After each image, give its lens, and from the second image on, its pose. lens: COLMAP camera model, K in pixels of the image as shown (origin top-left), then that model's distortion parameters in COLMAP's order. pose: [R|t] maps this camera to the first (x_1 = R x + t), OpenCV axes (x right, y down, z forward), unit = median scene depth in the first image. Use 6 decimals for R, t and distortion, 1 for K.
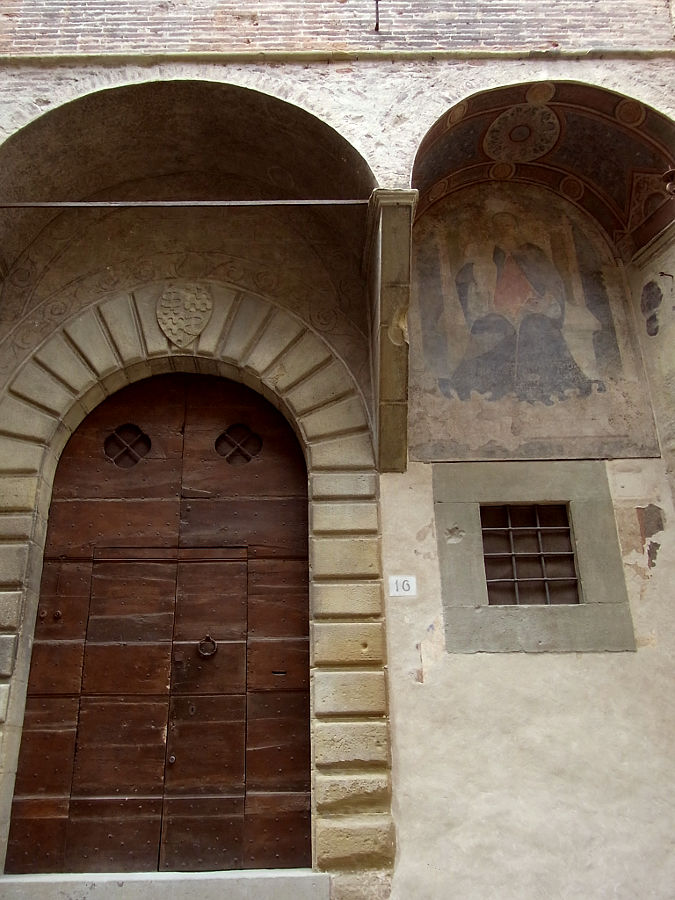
lens RADIAL K [[784.6, 0, 337.9], [0, 784.6, 429.0], [0, 0, 1]] dist [-0.098055, 0.092148]
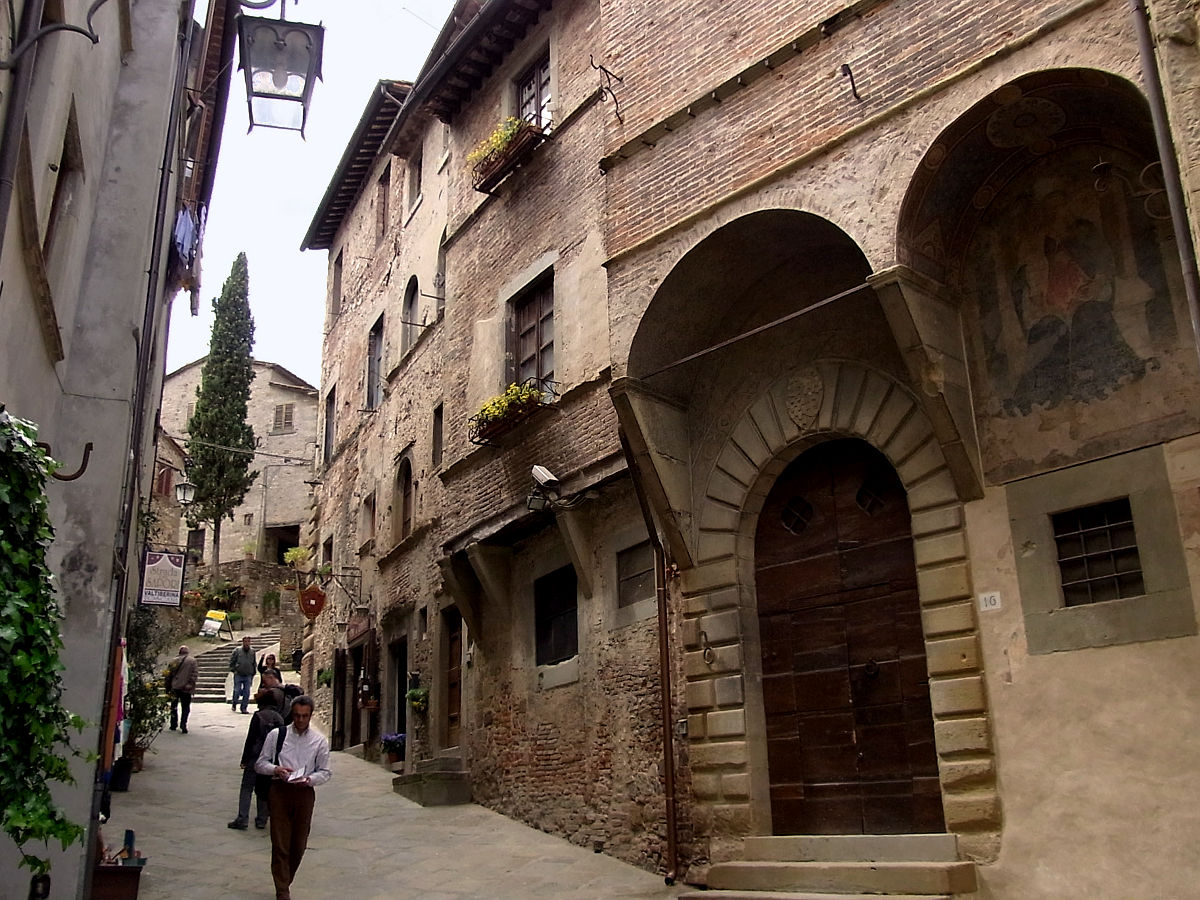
lens RADIAL K [[1008.1, 0, 549.4], [0, 1008.1, 449.8], [0, 0, 1]] dist [-0.104476, 0.011639]
pose [[0.630732, -0.246406, -0.735840, 0.761929], [0.310017, 0.949299, -0.052151, -0.130702], [0.711383, -0.195230, 0.675144, -0.381161]]
